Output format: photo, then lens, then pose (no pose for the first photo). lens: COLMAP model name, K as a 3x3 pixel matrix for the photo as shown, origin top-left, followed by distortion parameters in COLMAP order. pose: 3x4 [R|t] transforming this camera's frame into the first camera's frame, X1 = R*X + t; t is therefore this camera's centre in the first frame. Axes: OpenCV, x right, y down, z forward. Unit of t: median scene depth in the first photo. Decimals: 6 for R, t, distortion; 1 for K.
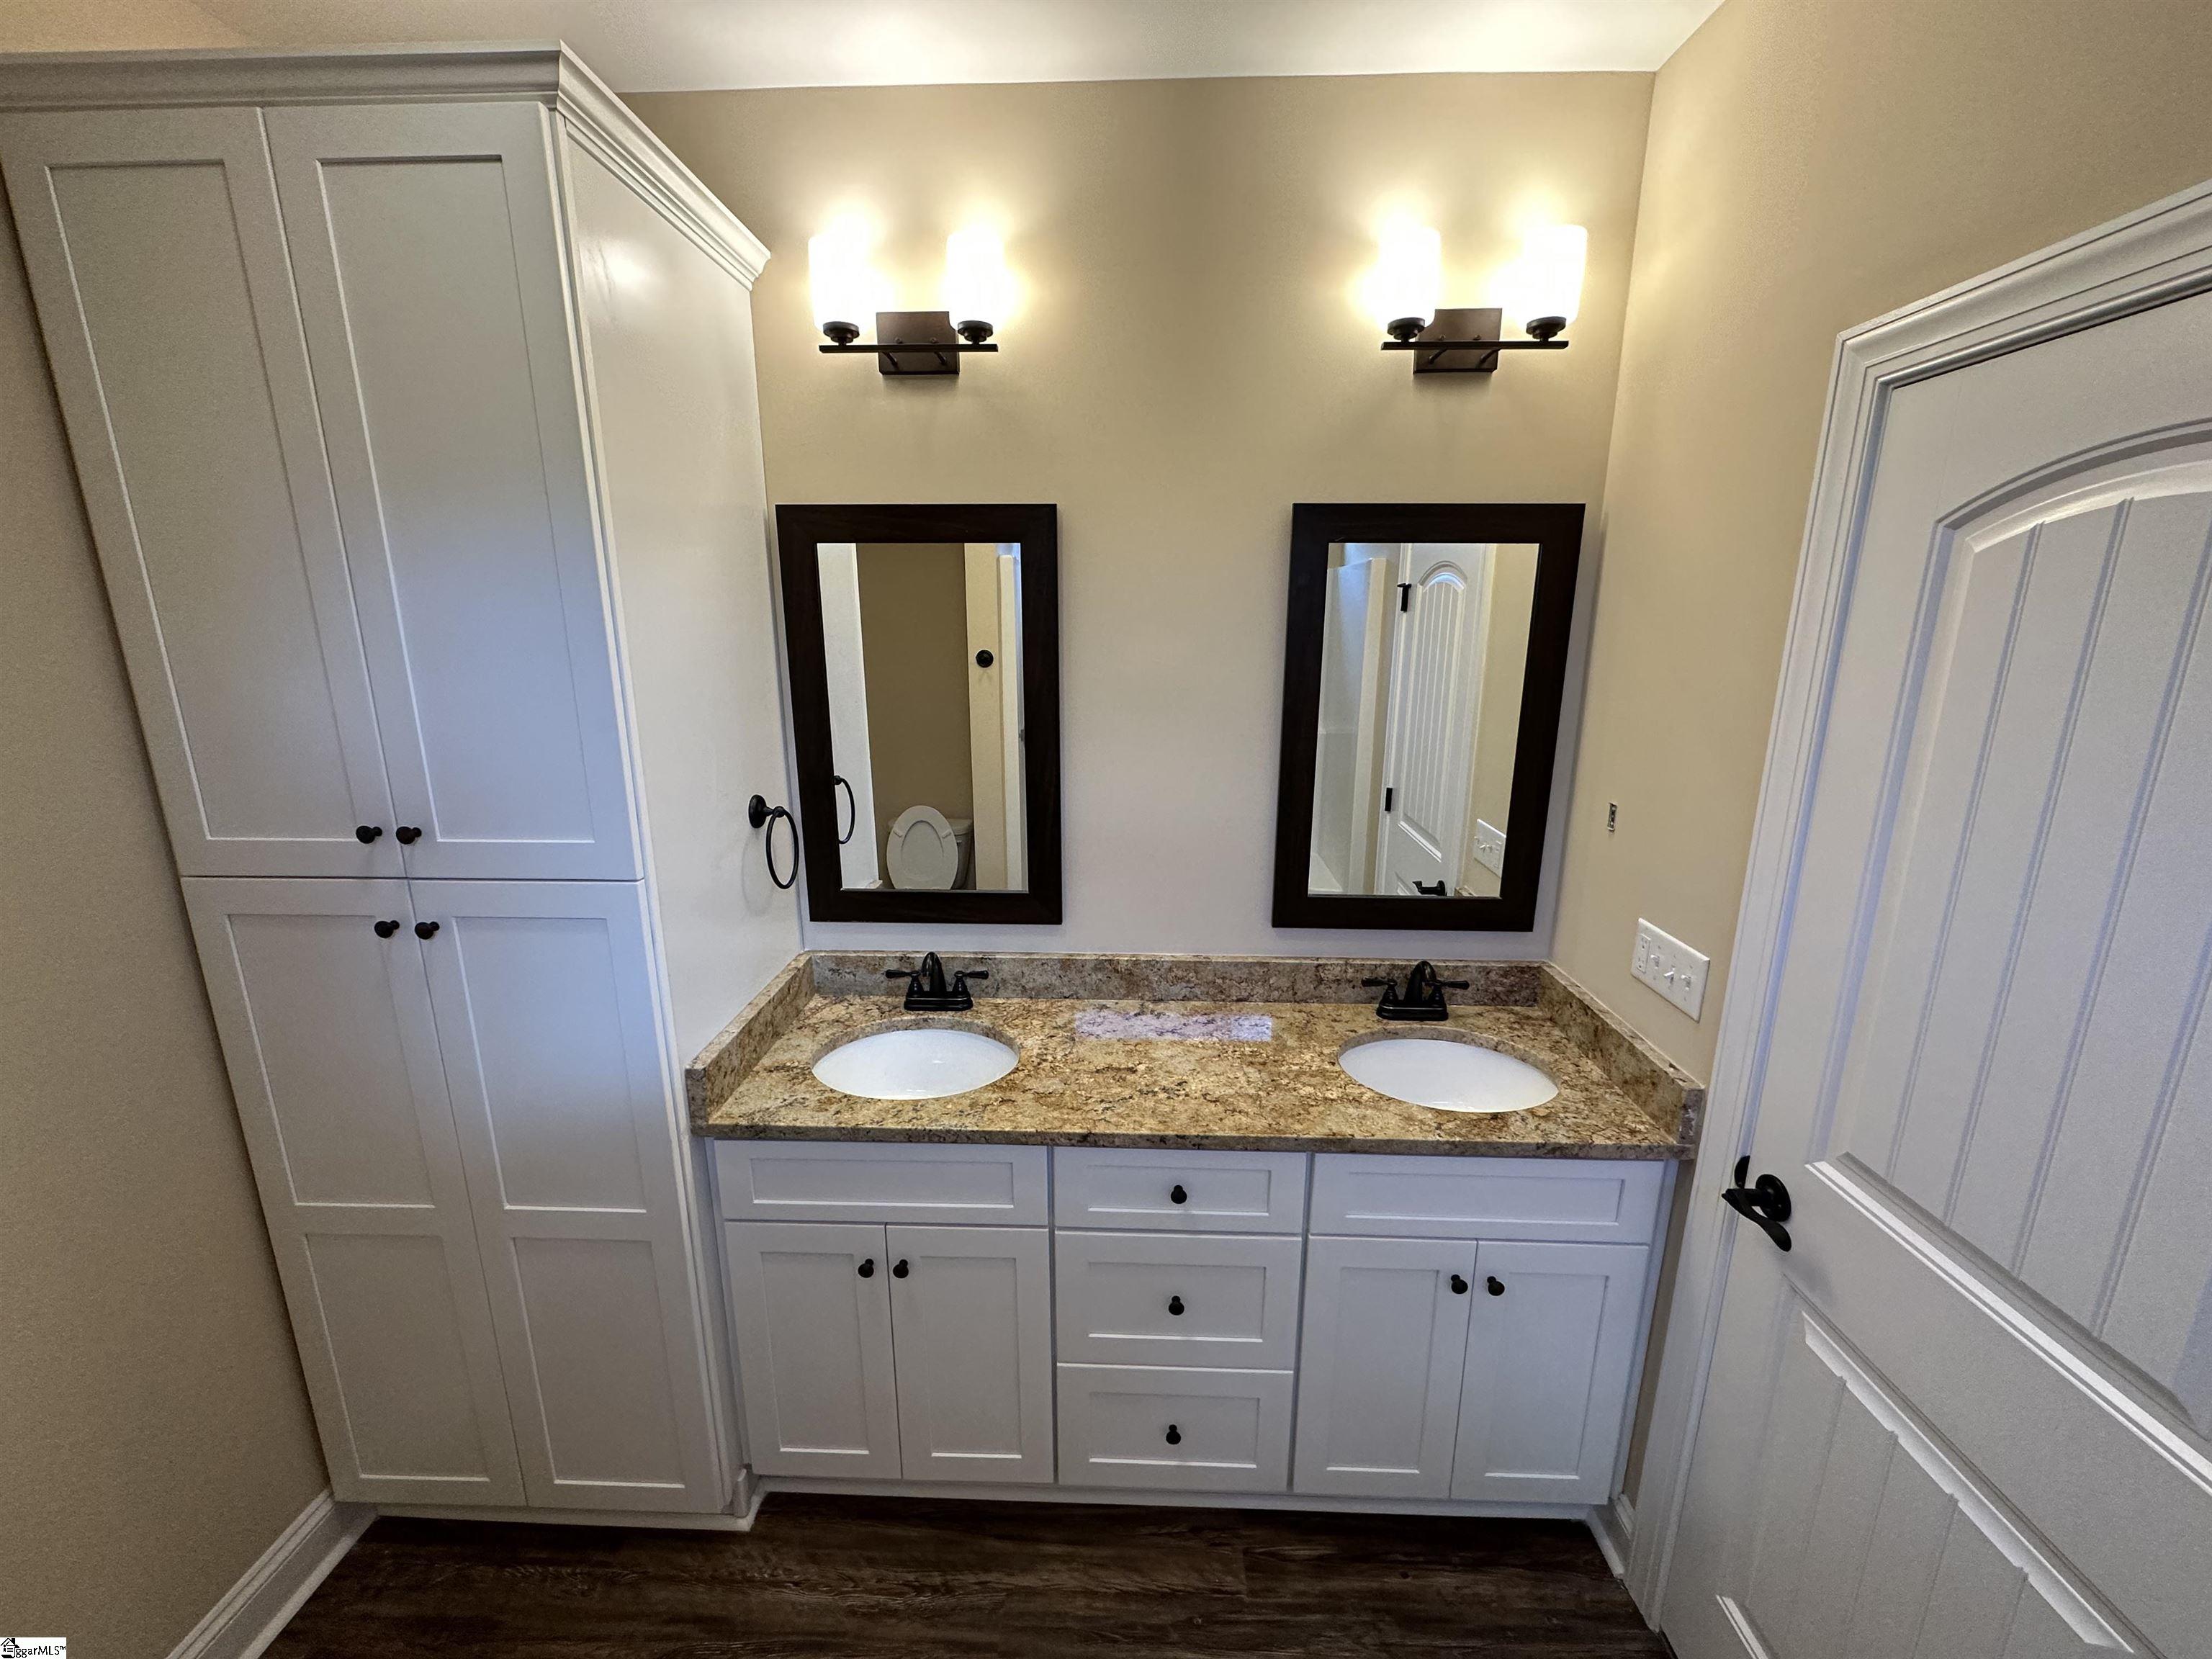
lens RADIAL K [[887.2, 0, 1106.6], [0, 887.2, 826.1], [0, 0, 1]] dist [-0.002716, -0.000372]
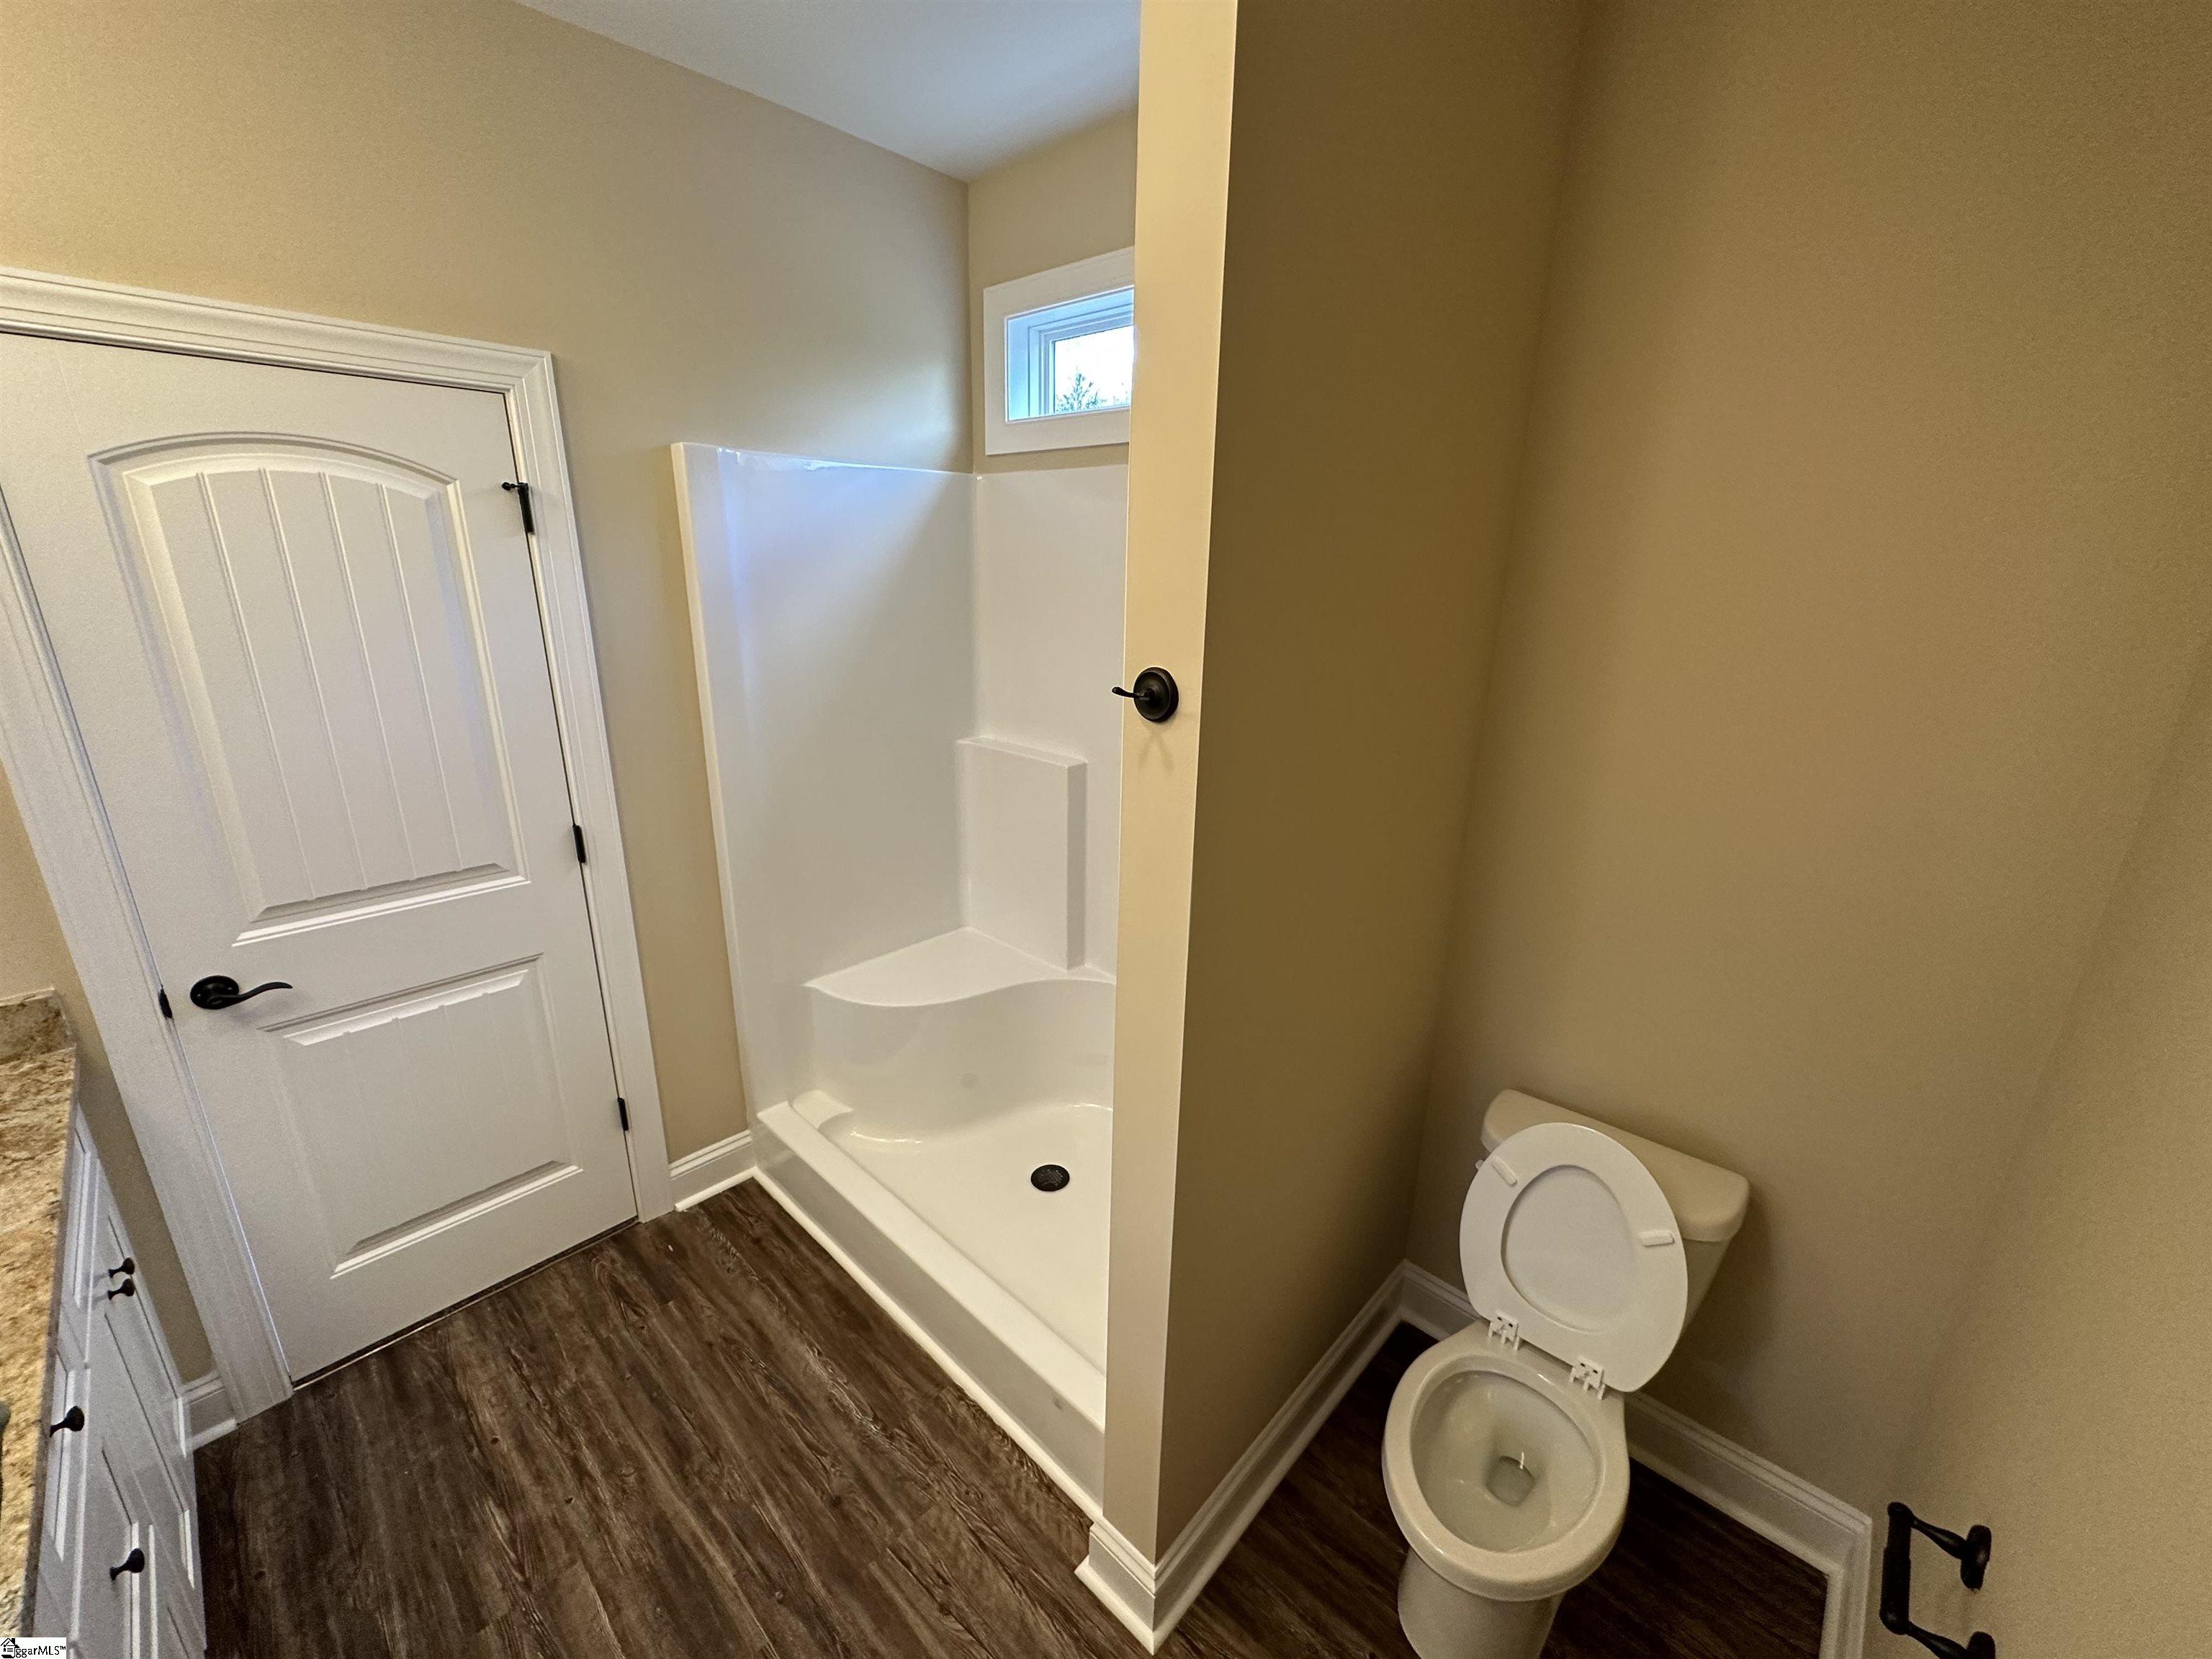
lens RADIAL K [[887.2, 0, 1107.4], [0, 887.2, 837.6], [0, 0, 1]] dist [-0.002716, -0.000372]
pose [[-0.753840, -0.211757, 0.622000, -1.059206], [0.128468, 0.880873, 0.455587, -0.213680], [-0.644376, 0.423347, -0.636833, 0.960814]]
